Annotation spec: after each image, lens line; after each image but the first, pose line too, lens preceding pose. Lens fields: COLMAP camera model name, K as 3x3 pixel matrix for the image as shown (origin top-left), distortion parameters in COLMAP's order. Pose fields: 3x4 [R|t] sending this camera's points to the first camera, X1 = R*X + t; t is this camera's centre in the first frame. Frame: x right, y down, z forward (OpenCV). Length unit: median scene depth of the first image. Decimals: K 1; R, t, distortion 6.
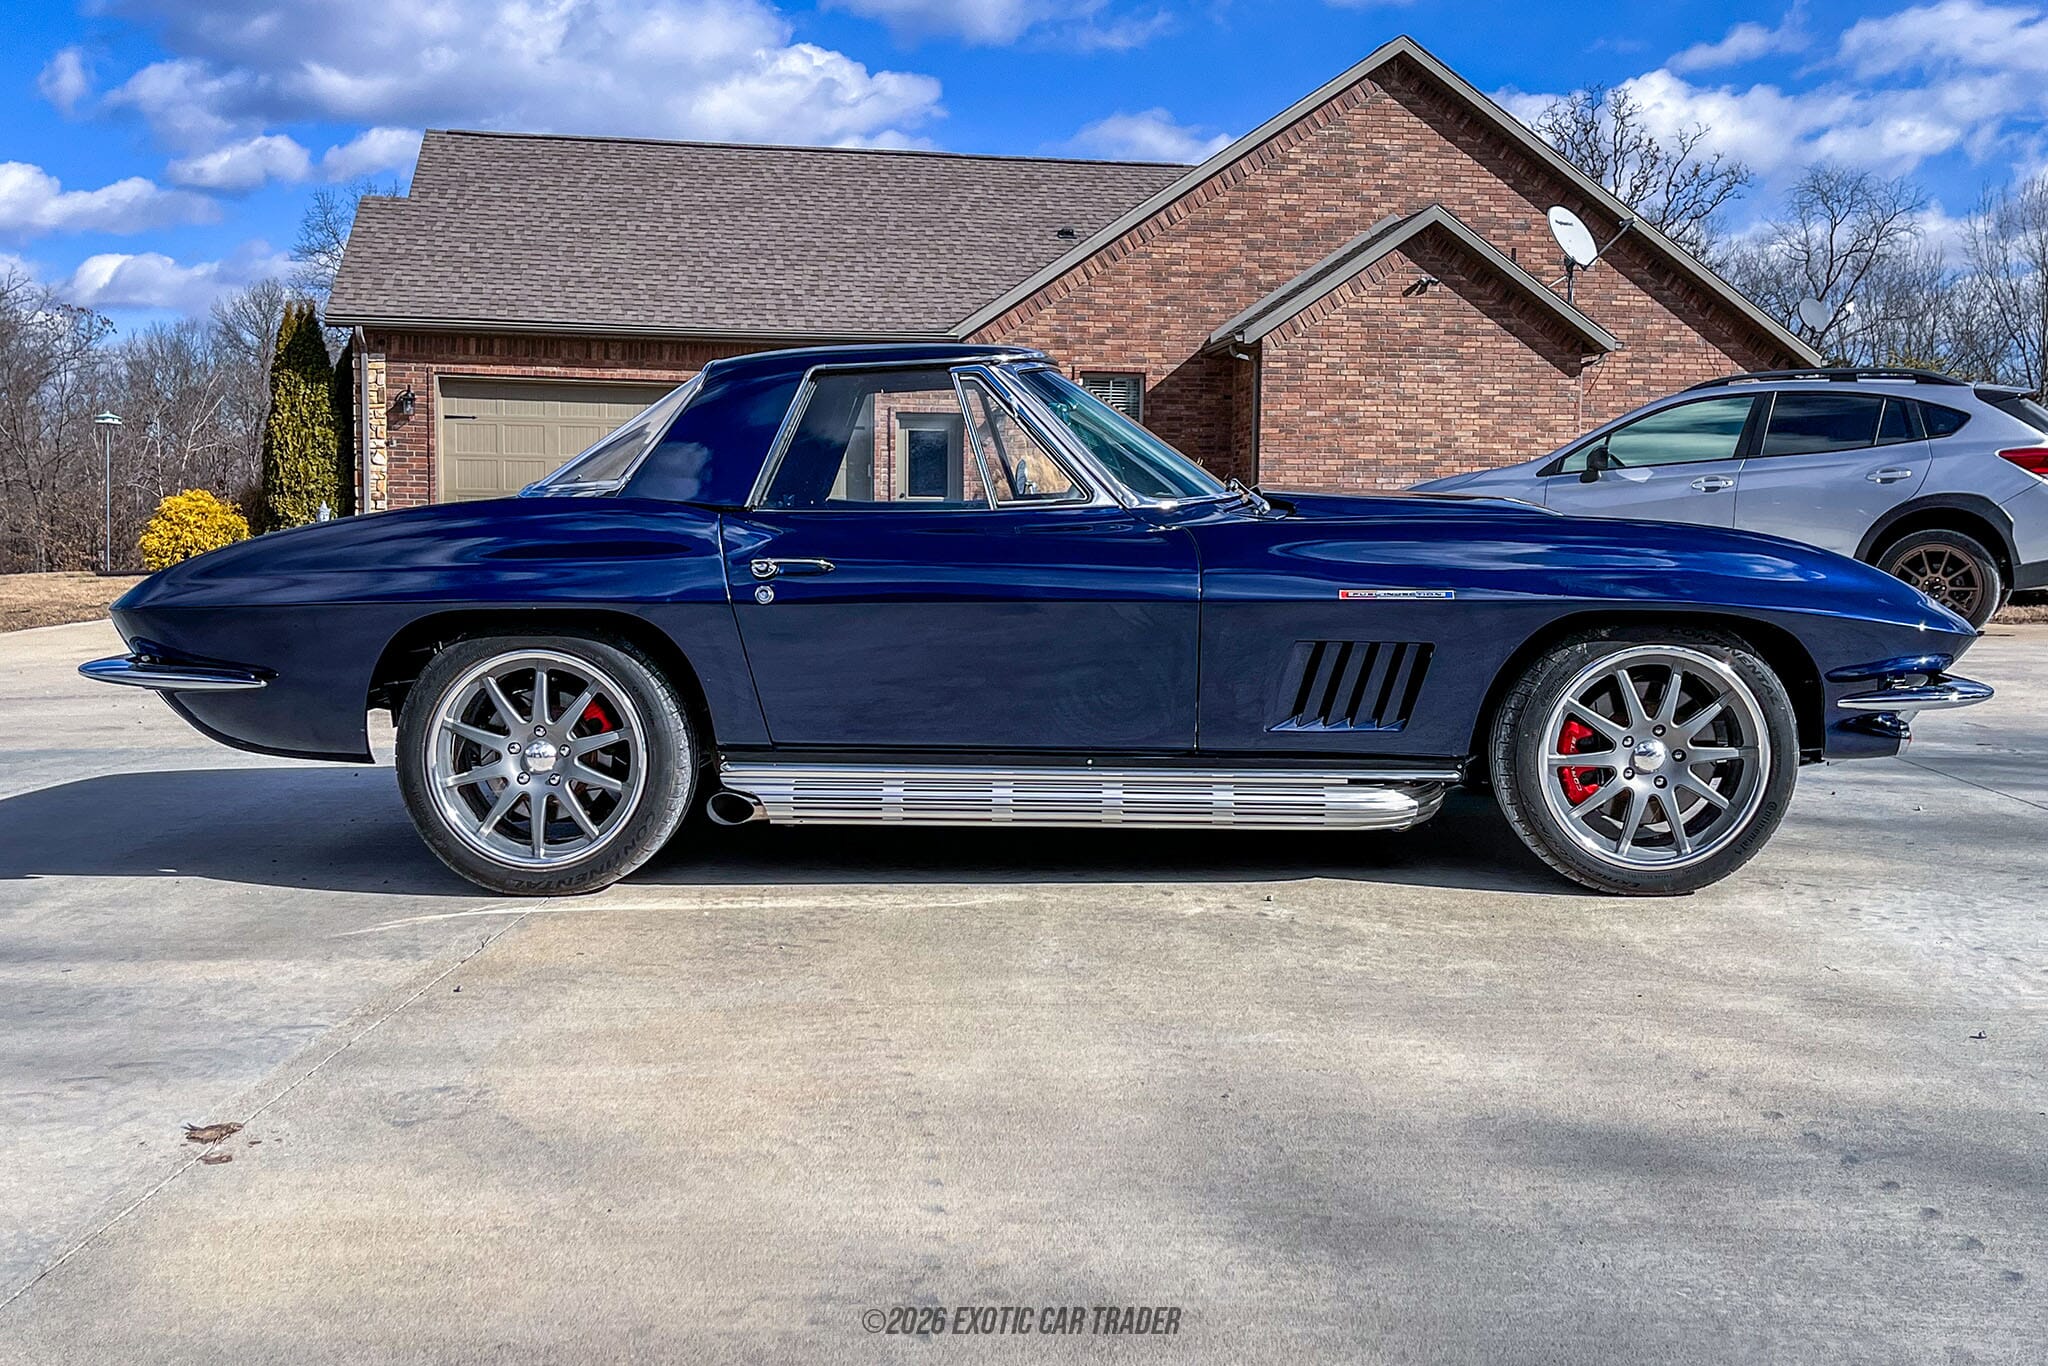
lens RADIAL K [[2007.1, 0, 1024.0], [0, 2007.1, 683.0], [0, 0, 1]] dist [0.063663, -0.101584]
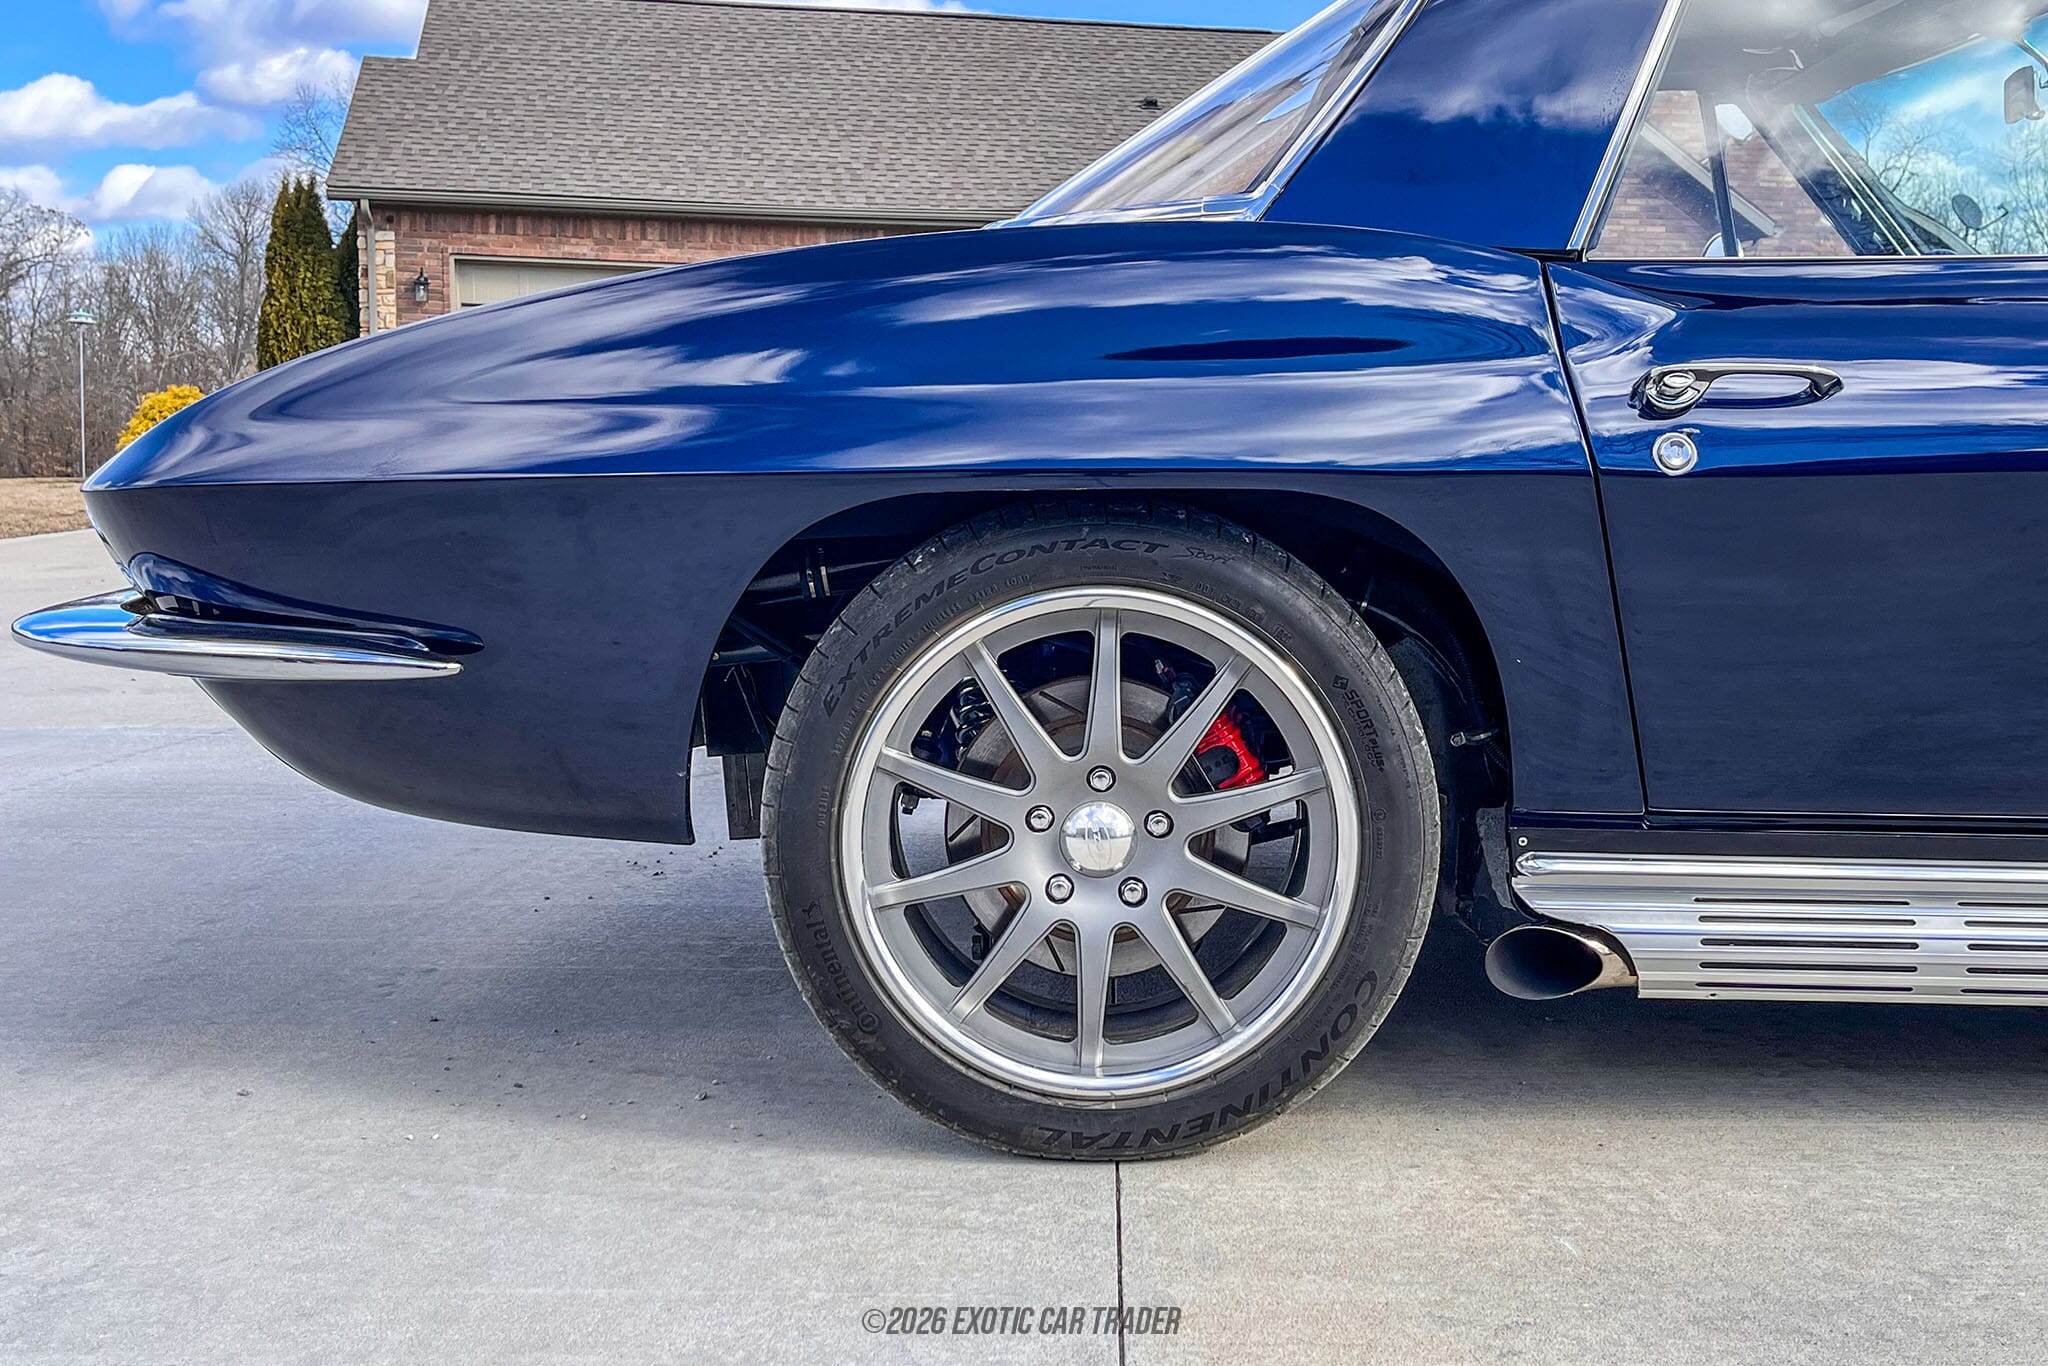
lens RADIAL K [[2014.4, 0, 1025.5], [0, 2014.4, 670.6], [0, 0, 1]] dist [0.036599, -0.016503]
pose [[0.999959, 0.002270, 0.008767, -0.046983], [-0.002574, 0.999389, 0.034870, -0.002448], [-0.008683, -0.034892, 0.999353, 0.104169]]
